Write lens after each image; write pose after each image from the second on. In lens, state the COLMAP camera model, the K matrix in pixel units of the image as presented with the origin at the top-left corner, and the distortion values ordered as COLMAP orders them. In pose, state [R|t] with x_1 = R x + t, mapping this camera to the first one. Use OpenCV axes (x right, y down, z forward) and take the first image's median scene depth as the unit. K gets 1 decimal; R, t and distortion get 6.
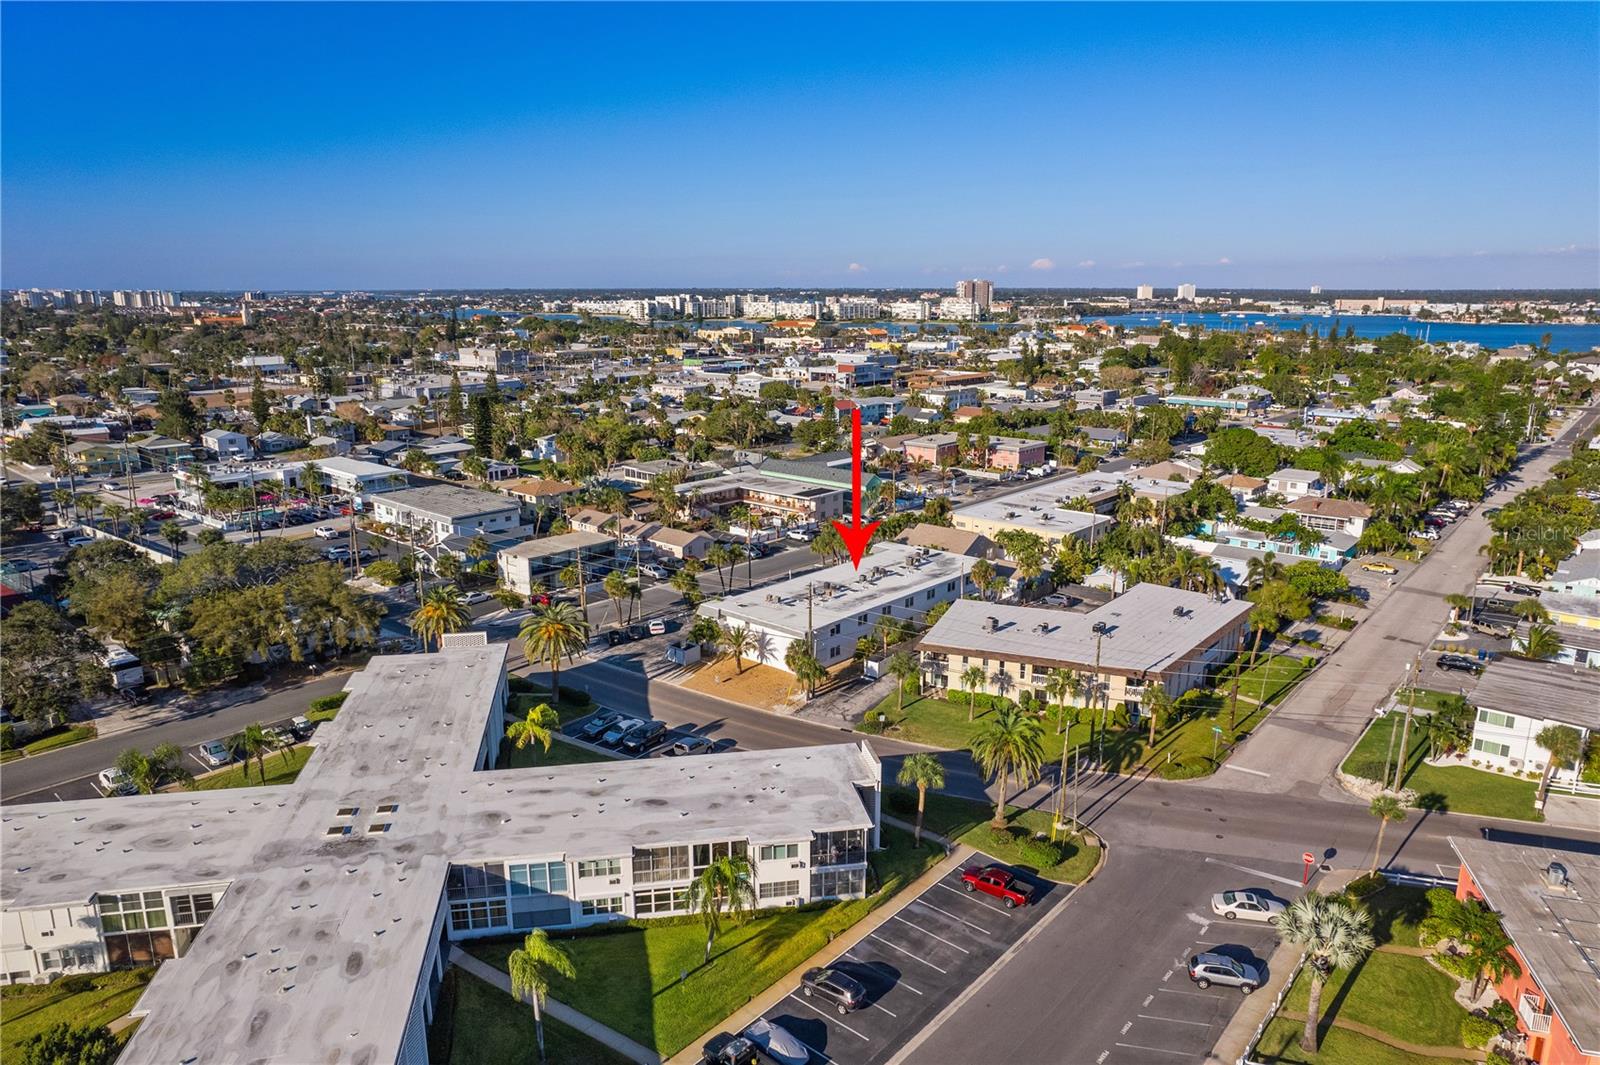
lens RADIAL K [[1032.3, 0, 800.0], [0, 1032.3, 532.5], [0, 0, 1]] dist [-0.054868, 0.036551]
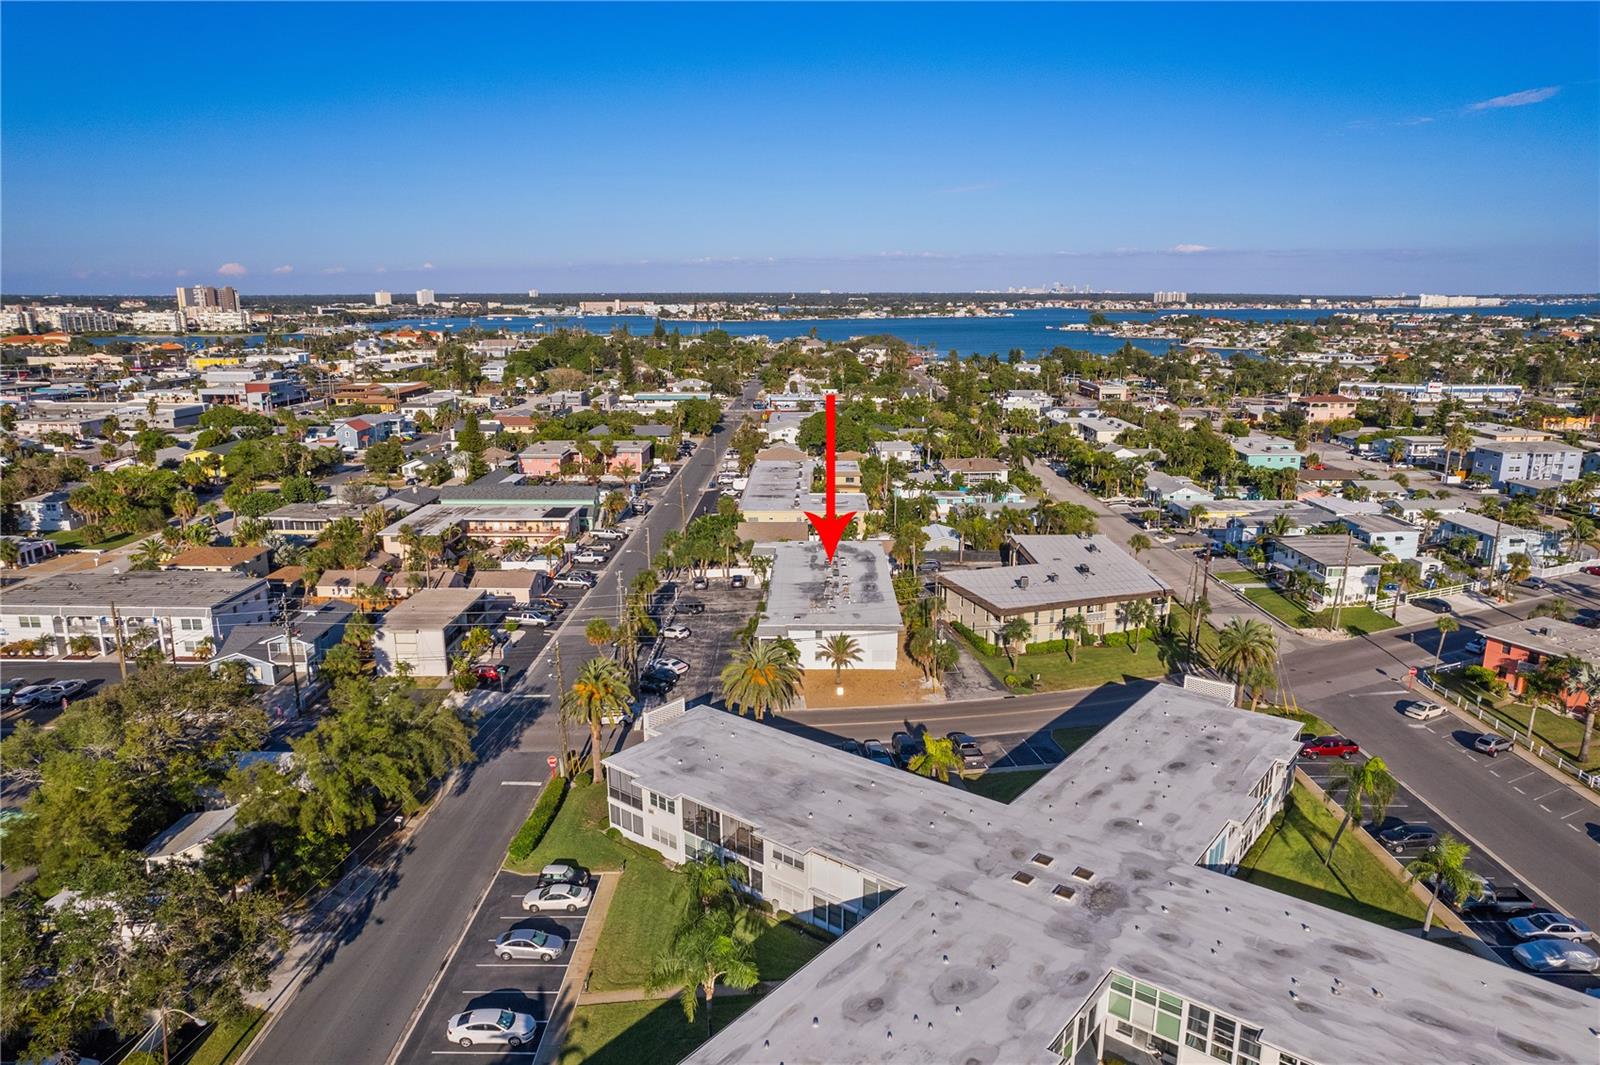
lens RADIAL K [[1032.3, 0, 800.0], [0, 1032.3, 532.5], [0, 0, 1]] dist [-0.054868, 0.036551]
pose [[0.747089, -0.146808, 0.648310, -0.338266], [0.150134, 0.987371, 0.050578, -0.028049], [-0.647547, 0.059547, 0.759695, 0.133302]]
